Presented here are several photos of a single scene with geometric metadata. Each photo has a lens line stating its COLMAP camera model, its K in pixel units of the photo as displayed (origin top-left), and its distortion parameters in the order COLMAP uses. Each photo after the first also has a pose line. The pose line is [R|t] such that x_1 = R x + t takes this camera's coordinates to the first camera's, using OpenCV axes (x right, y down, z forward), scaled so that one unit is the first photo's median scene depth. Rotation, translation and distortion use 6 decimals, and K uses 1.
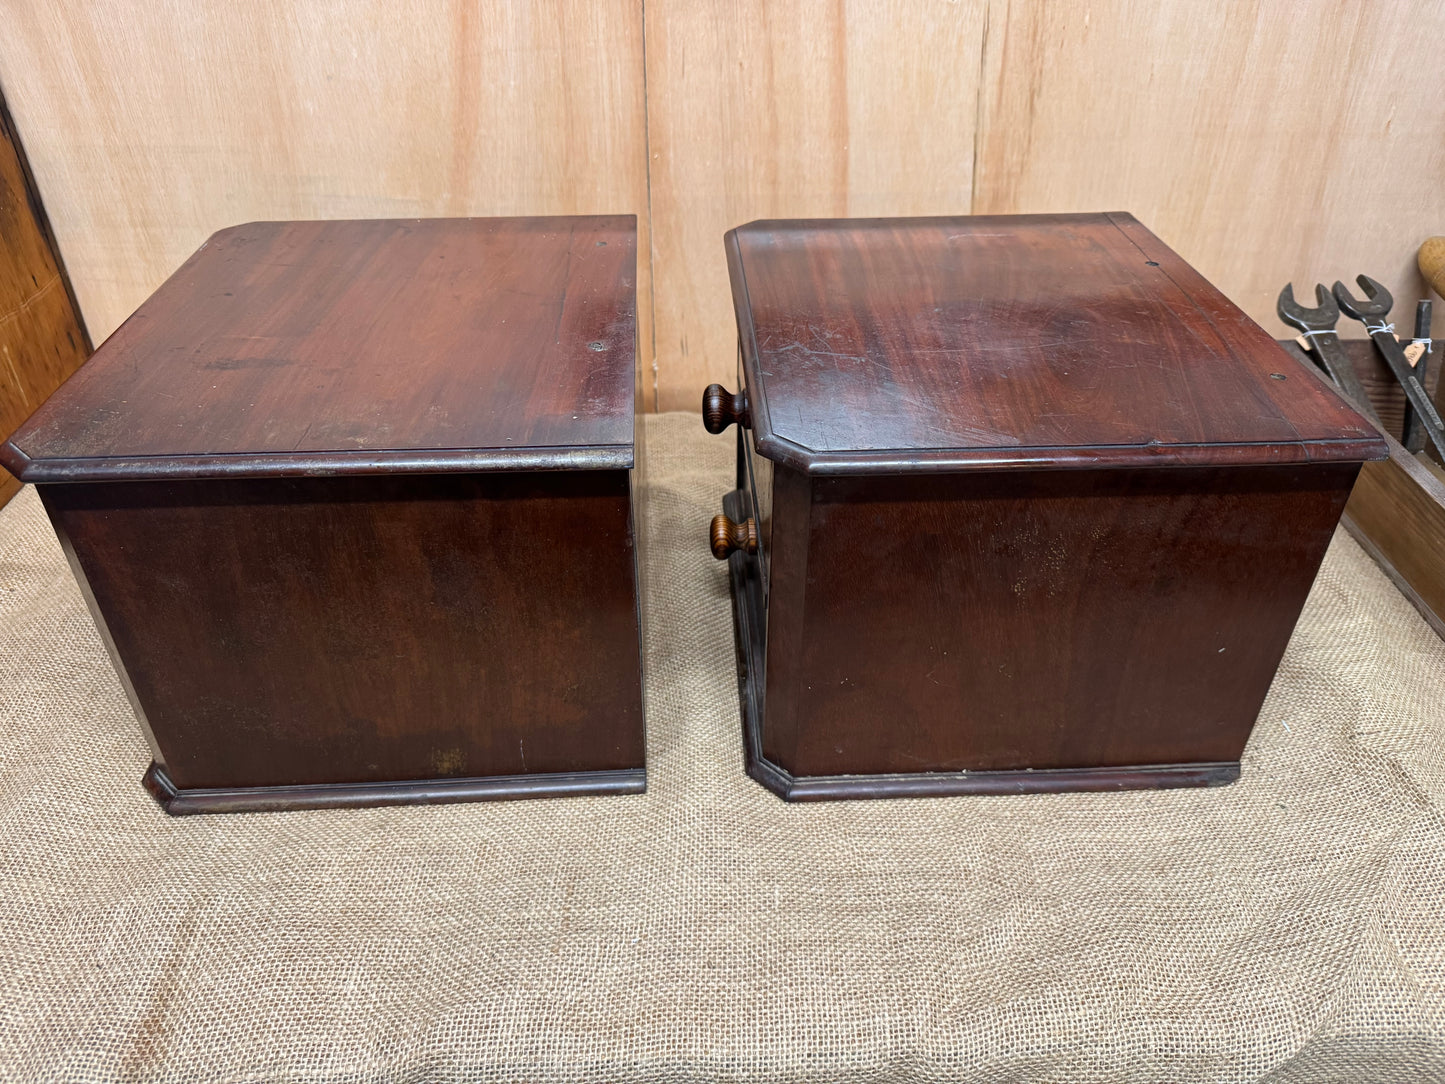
lens RADIAL K [[1053.2, 0, 728.8], [0, 1053.2, 534.9], [0, 0, 1]] dist [0.001199, 0.002642]
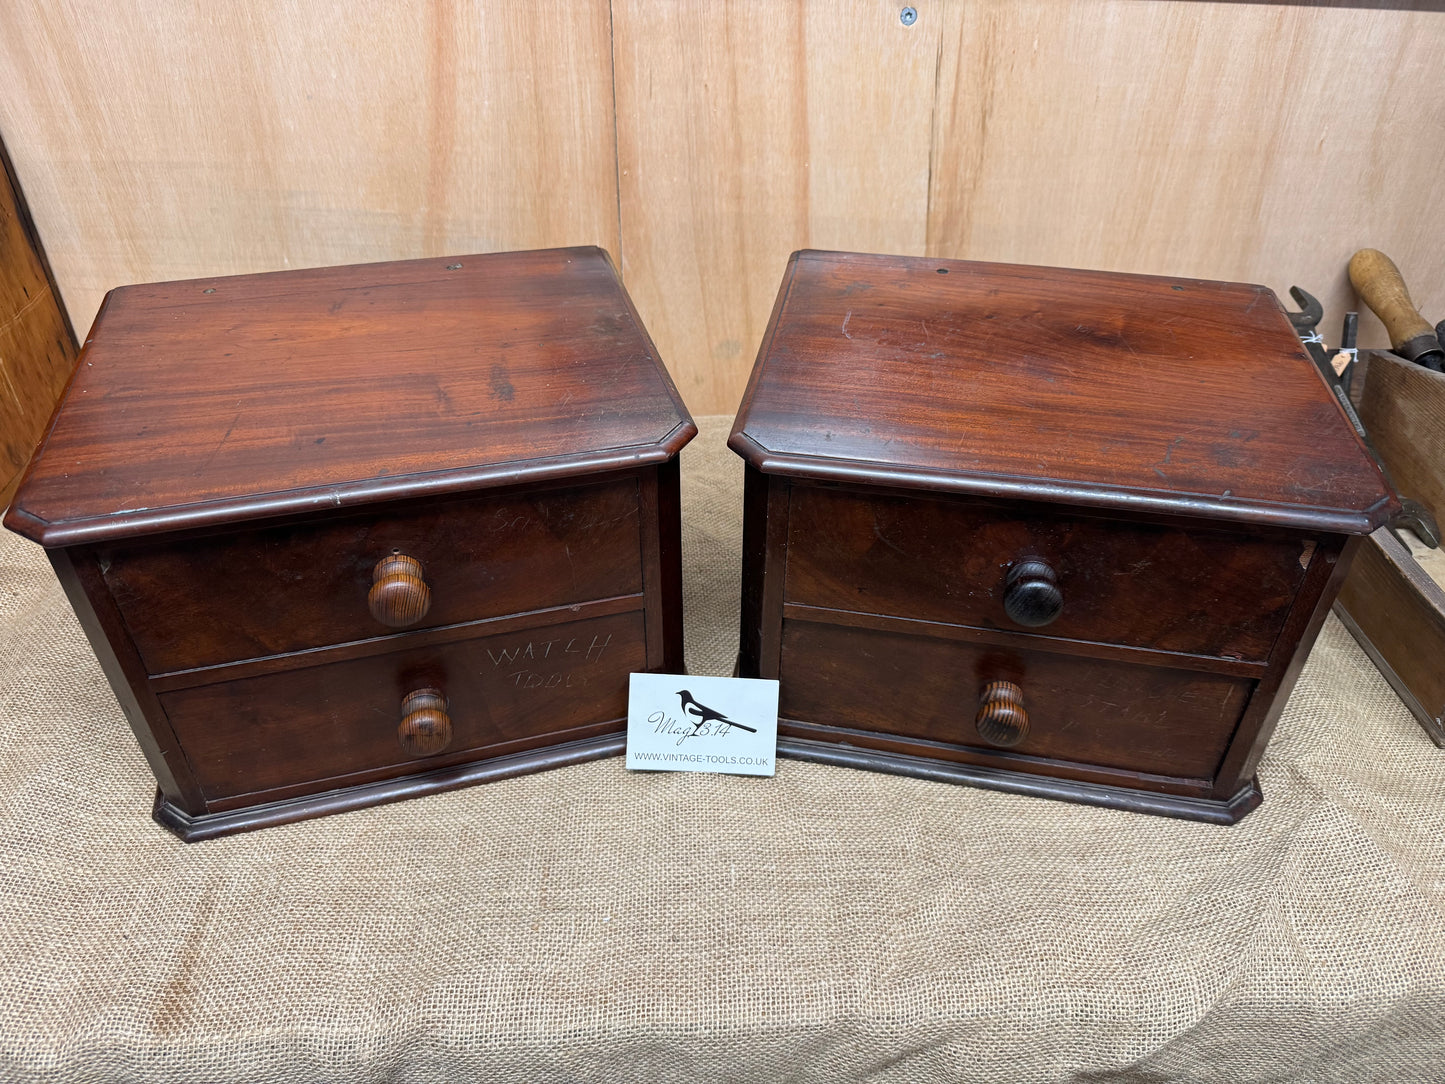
lens RADIAL K [[1056.5, 0, 722.5], [0, 1056.5, 542.0], [0, 0, 1]] dist [0.003318, 0.002604]
pose [[0.999852, -0.003263, 0.016903, 0.008494], [0.002683, 0.999410, 0.034235, -0.029845], [-0.017004, -0.034184, 0.999271, -0.061649]]
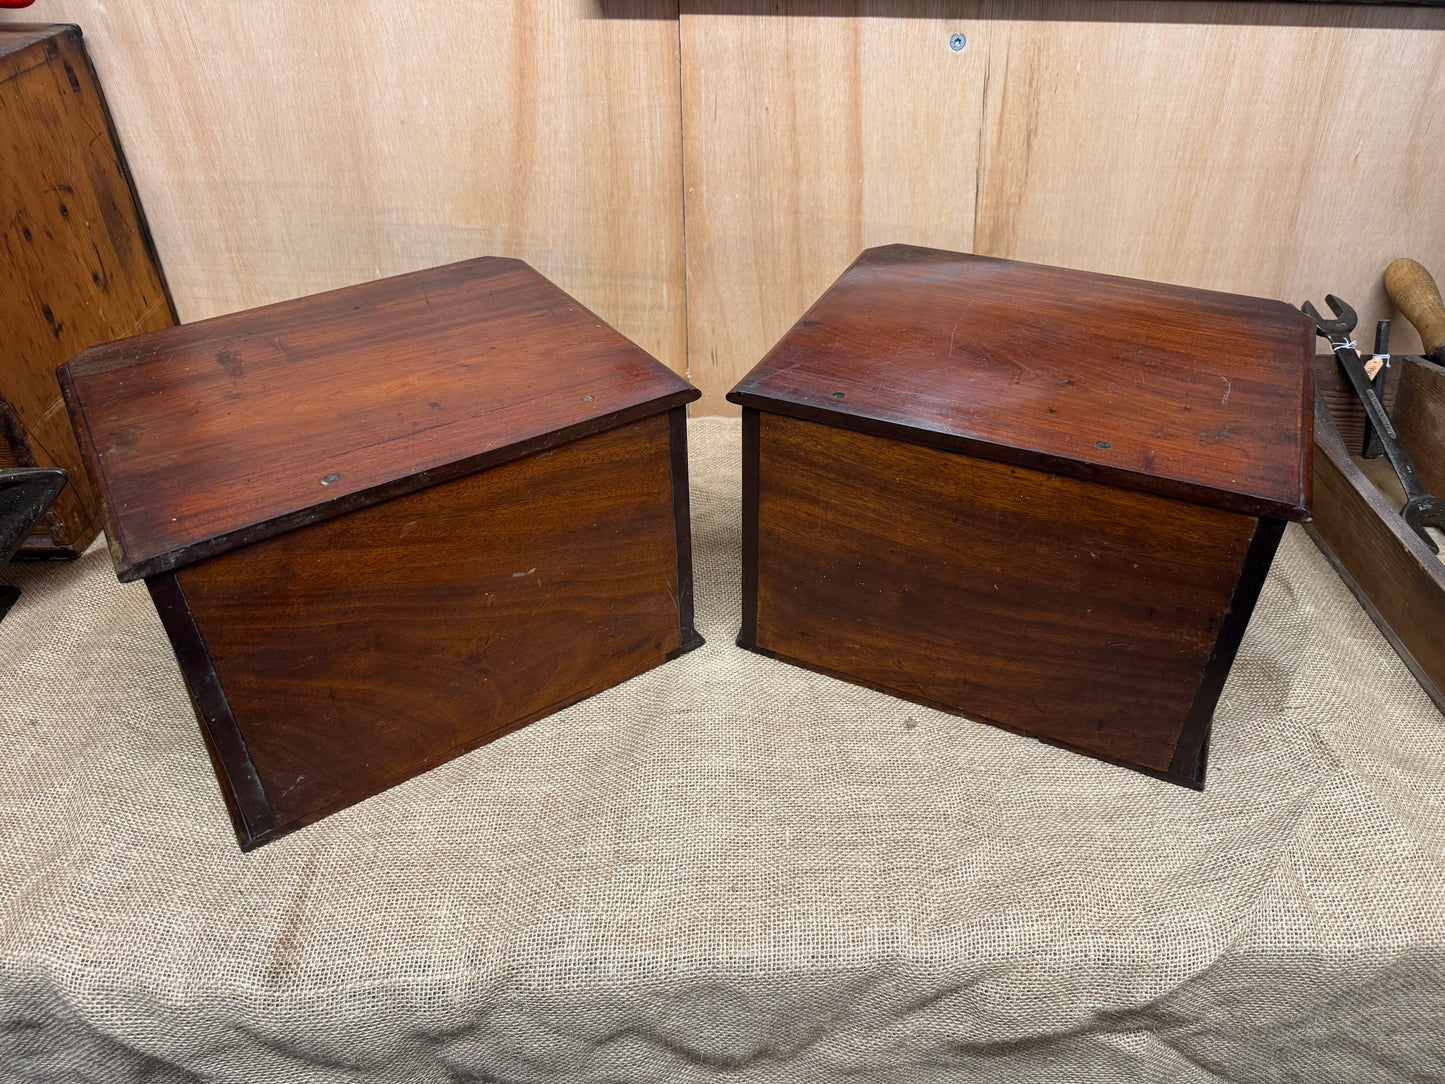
lens RADIAL K [[1041.8, 0, 729.0], [0, 1041.8, 540.7], [0, 0, 1]] dist [0.015561, -0.007324]
pose [[0.999649, 0.006485, -0.025695, 0.002666], [-0.005748, 0.999573, 0.028661, -0.018404], [0.025870, -0.028504, 0.999259, -0.121998]]
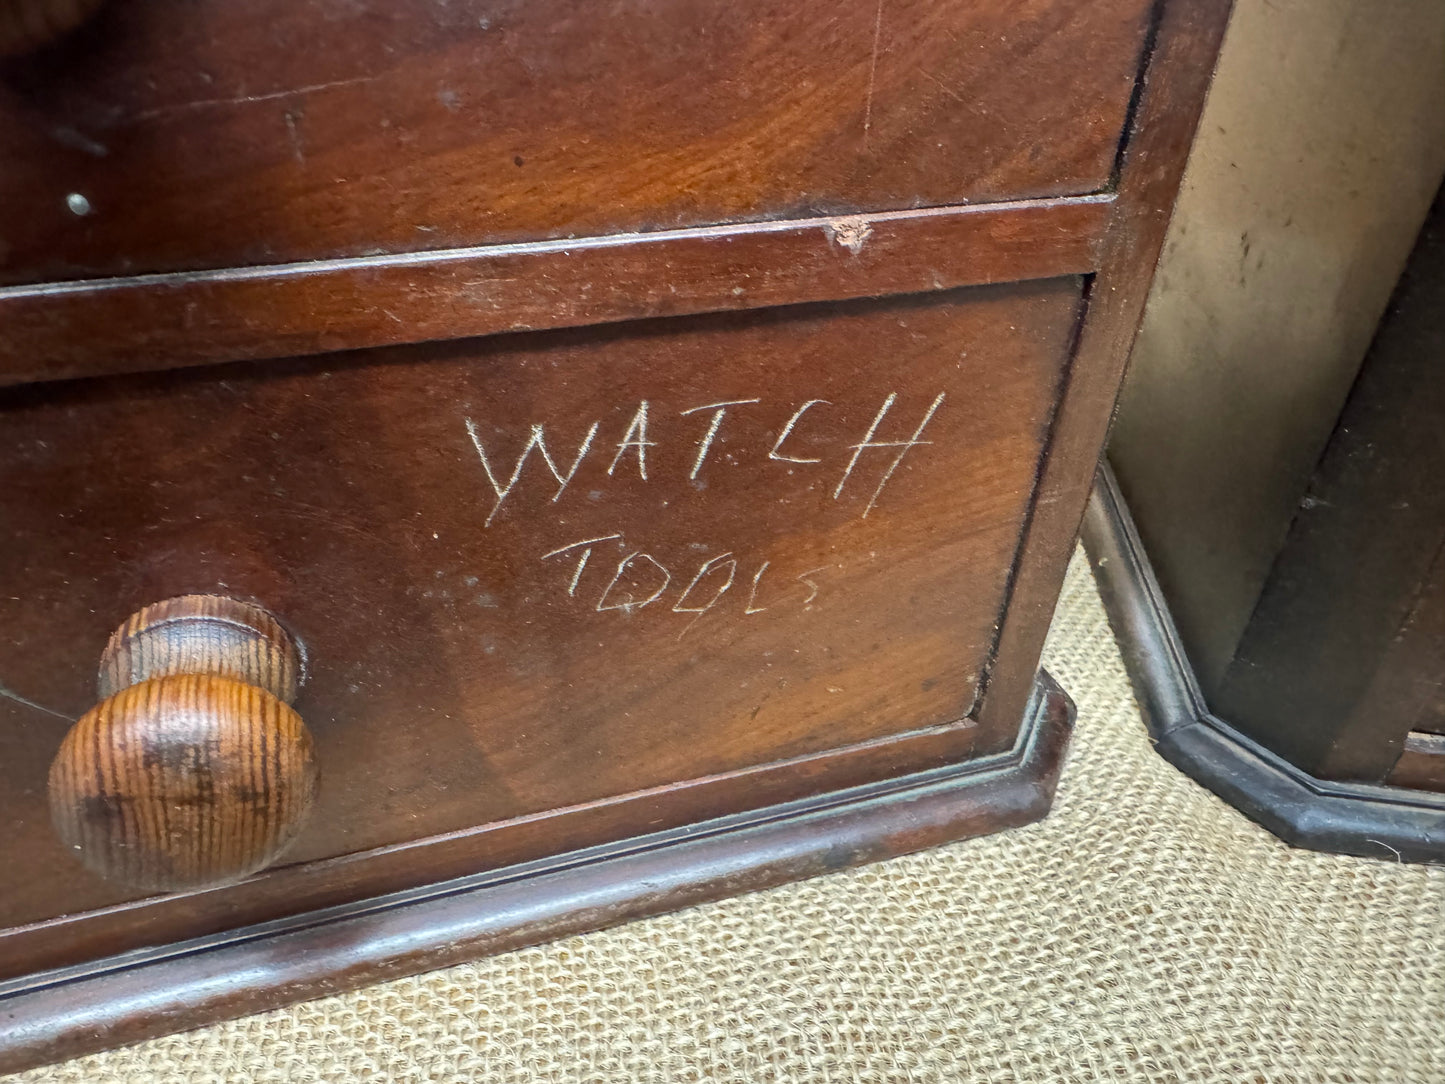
lens RADIAL K [[1055.2, 0, 614.8], [0, 1055.2, 543.5], [0, 0, 1]] dist [0.001882, 0.003387]
pose [[0.999500, -0.012315, 0.029116, -0.120994], [0.012376, 0.999922, -0.001907, 0.085777], [-0.029090, 0.002266, 0.999574, 0.485451]]
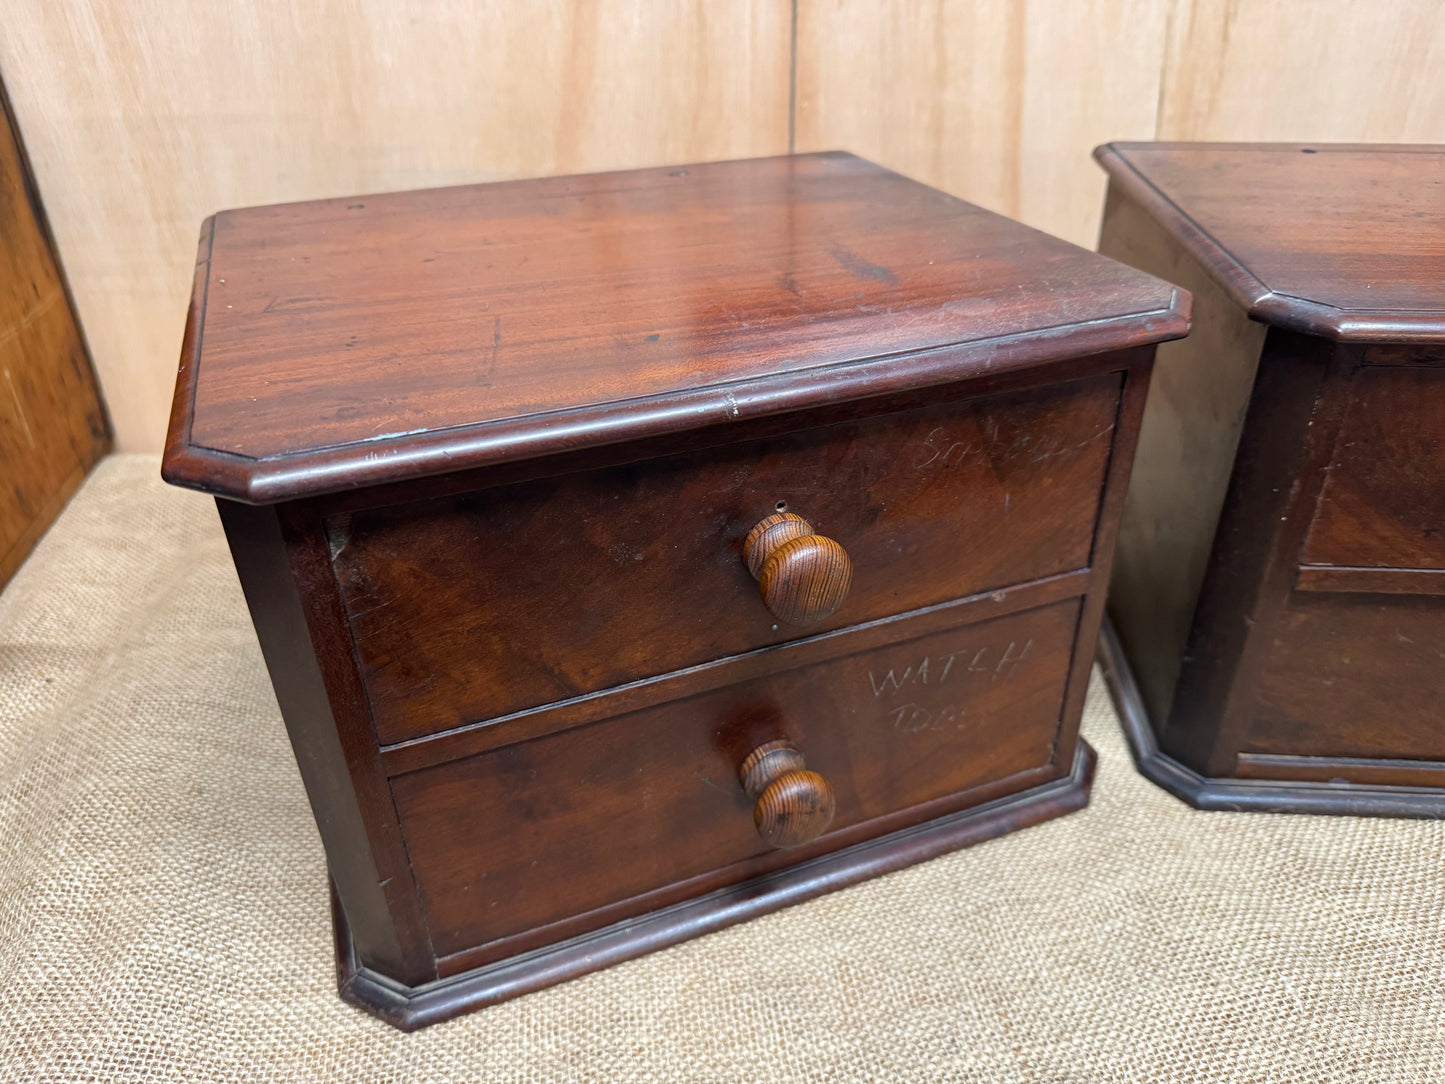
lens RADIAL K [[1059.5, 0, 721.8], [0, 1059.5, 532.8], [0, 0, 1]] dist [-0.007739, -0.001672]
pose [[0.993130, -0.074036, 0.090612, -0.239718], [0.080340, 0.994444, -0.068020, 0.032637], [-0.085073, 0.074832, 0.993561, 0.194585]]
